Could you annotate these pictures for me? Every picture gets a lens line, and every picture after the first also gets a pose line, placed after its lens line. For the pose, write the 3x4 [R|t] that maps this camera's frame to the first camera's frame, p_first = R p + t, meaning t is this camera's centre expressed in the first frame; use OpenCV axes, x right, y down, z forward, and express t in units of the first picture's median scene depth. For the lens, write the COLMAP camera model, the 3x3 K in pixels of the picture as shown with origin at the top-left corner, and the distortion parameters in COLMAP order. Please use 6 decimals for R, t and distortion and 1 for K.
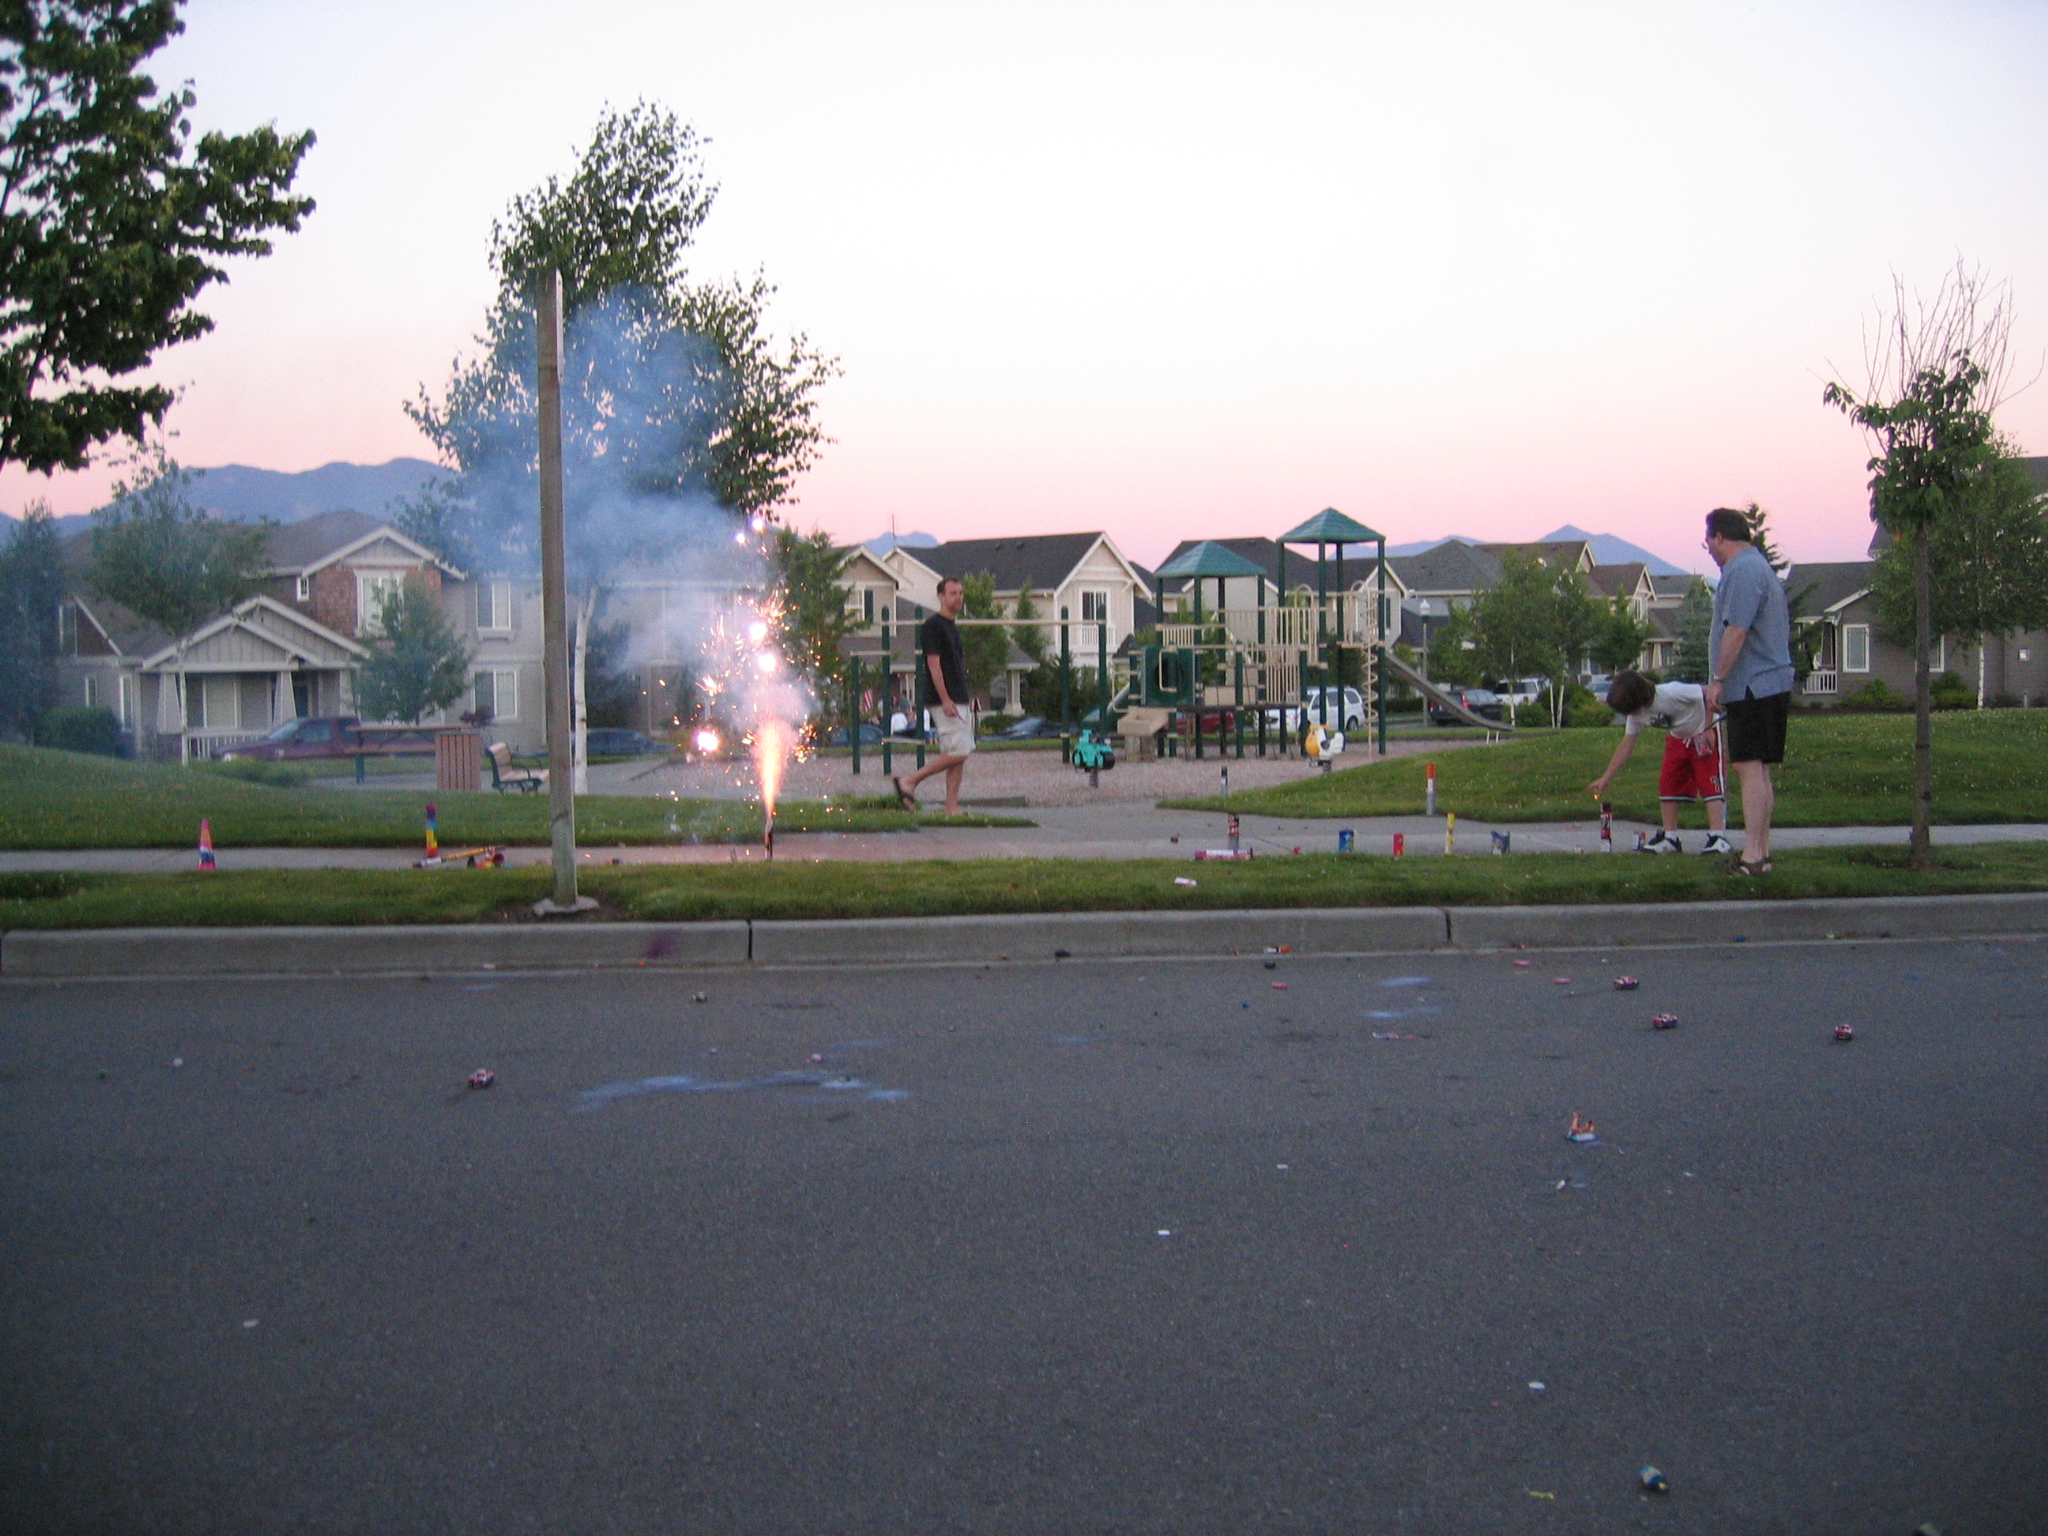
lens RADIAL K [[2142.6, 0, 1024.0], [0, 2142.6, 768.0], [0, 0, 1]] dist [-0.134537, 0.124148]
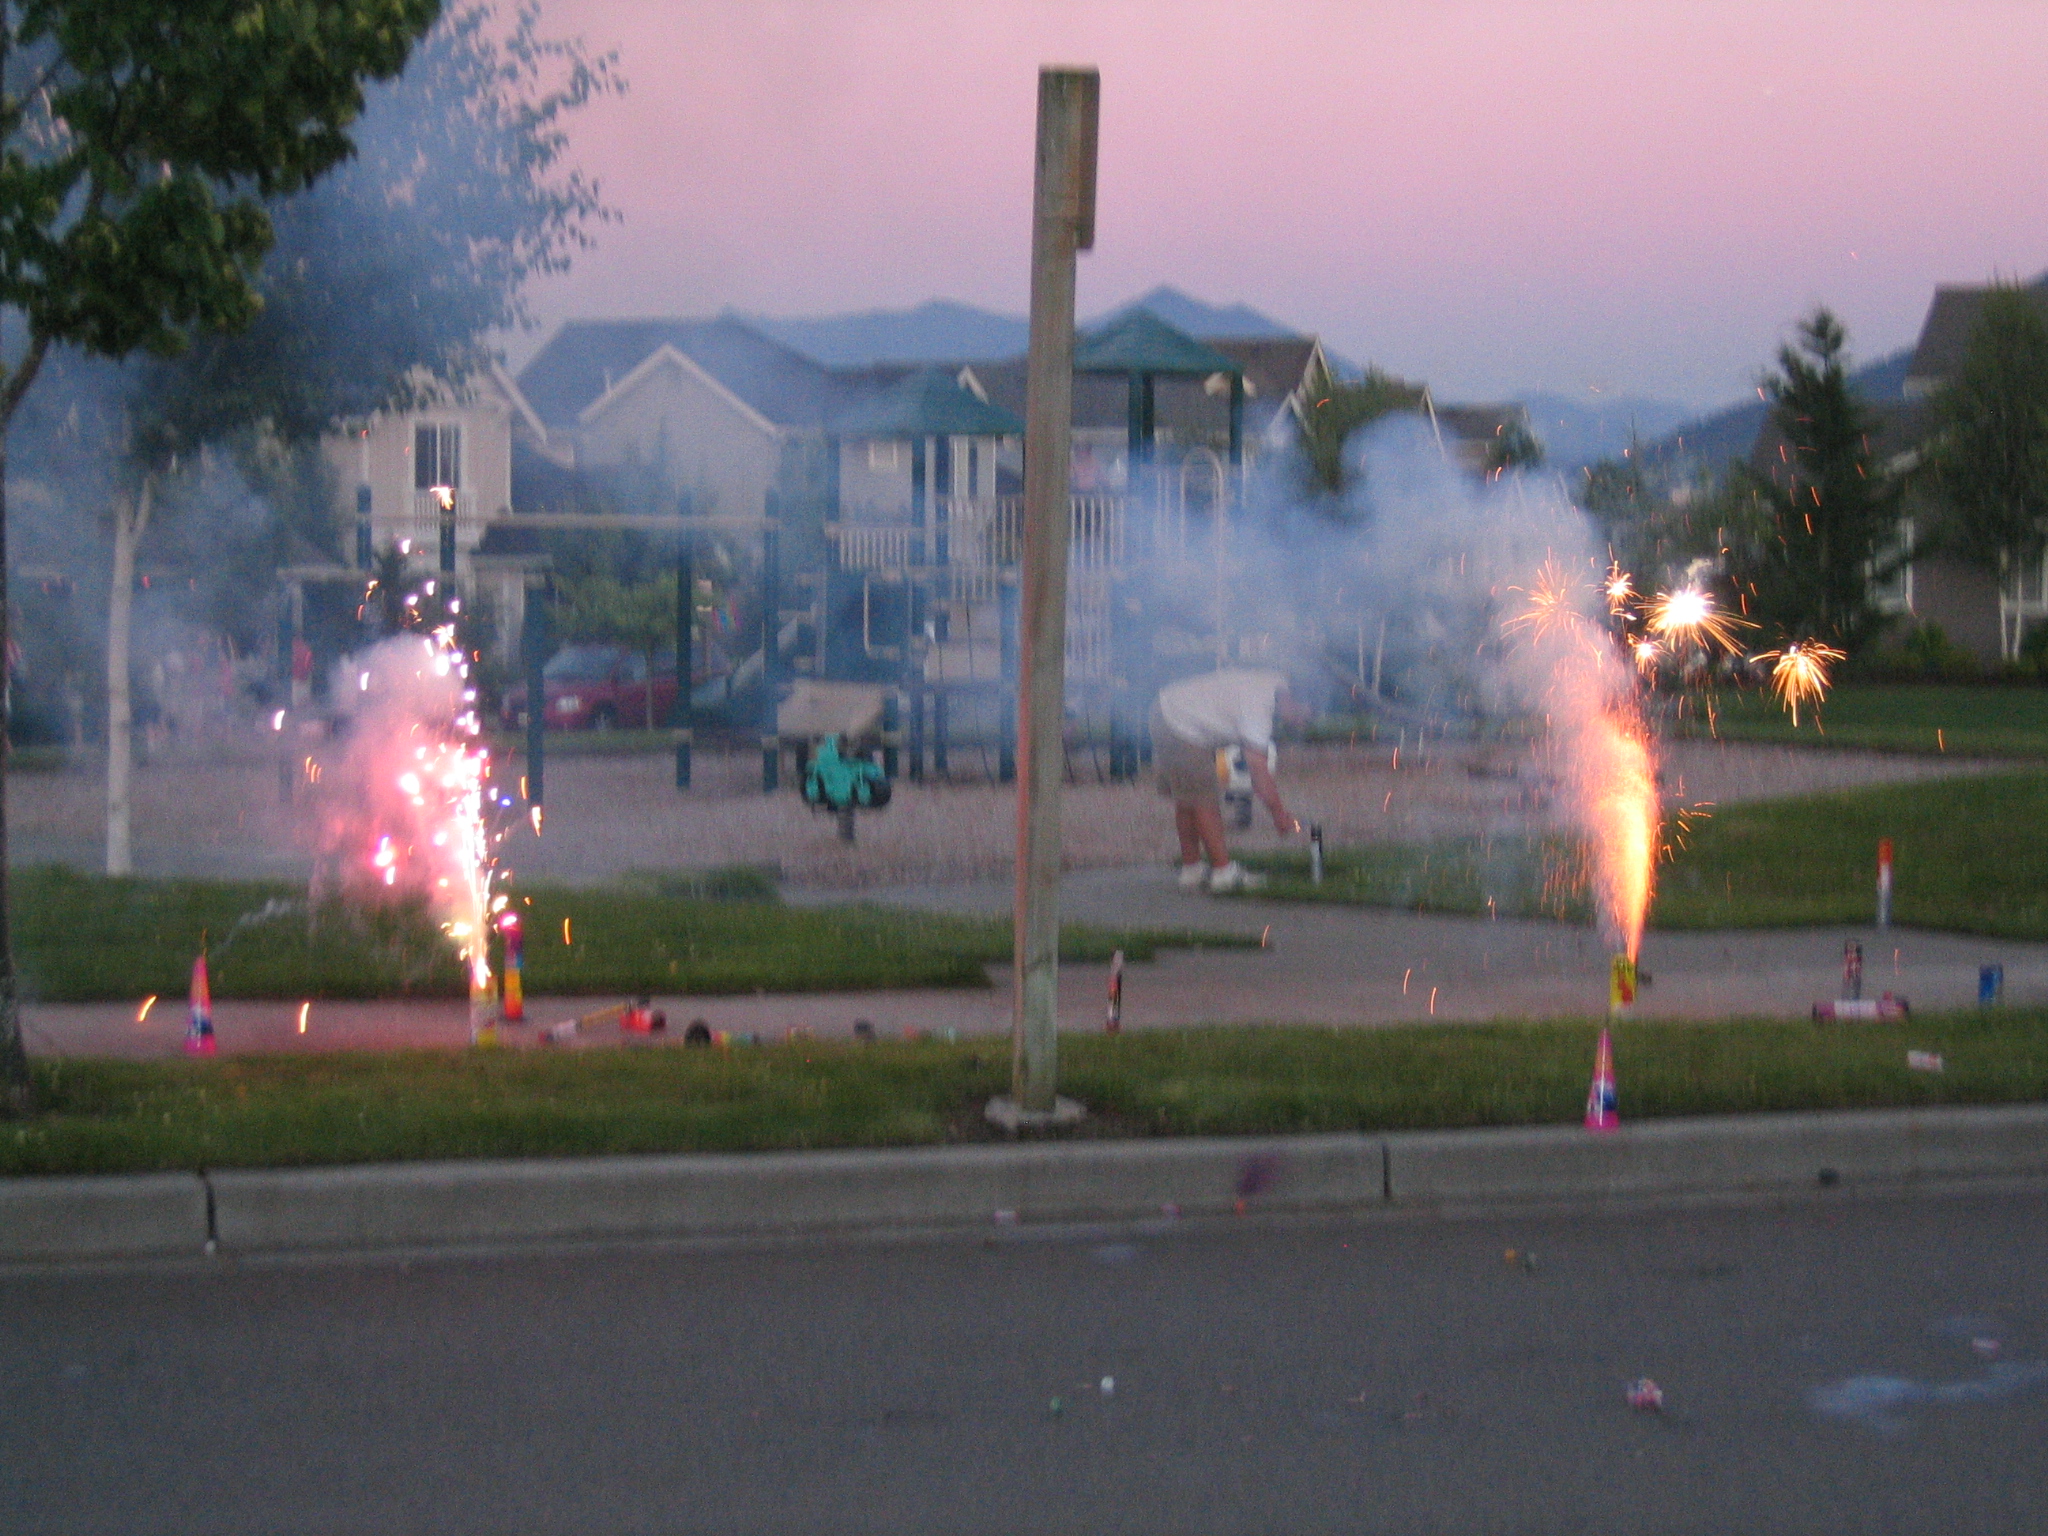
lens RADIAL K [[4365.5, 0, 1024.0], [0, 4365.5, 768.0], [0, 0, 1]] dist [-0.014114, 0.060925]
pose [[0.970514, 0.009495, 0.240856, -0.250481], [-0.010347, 0.999944, 0.002271, -0.016871], [-0.240821, -0.004697, 0.970558, -0.093046]]
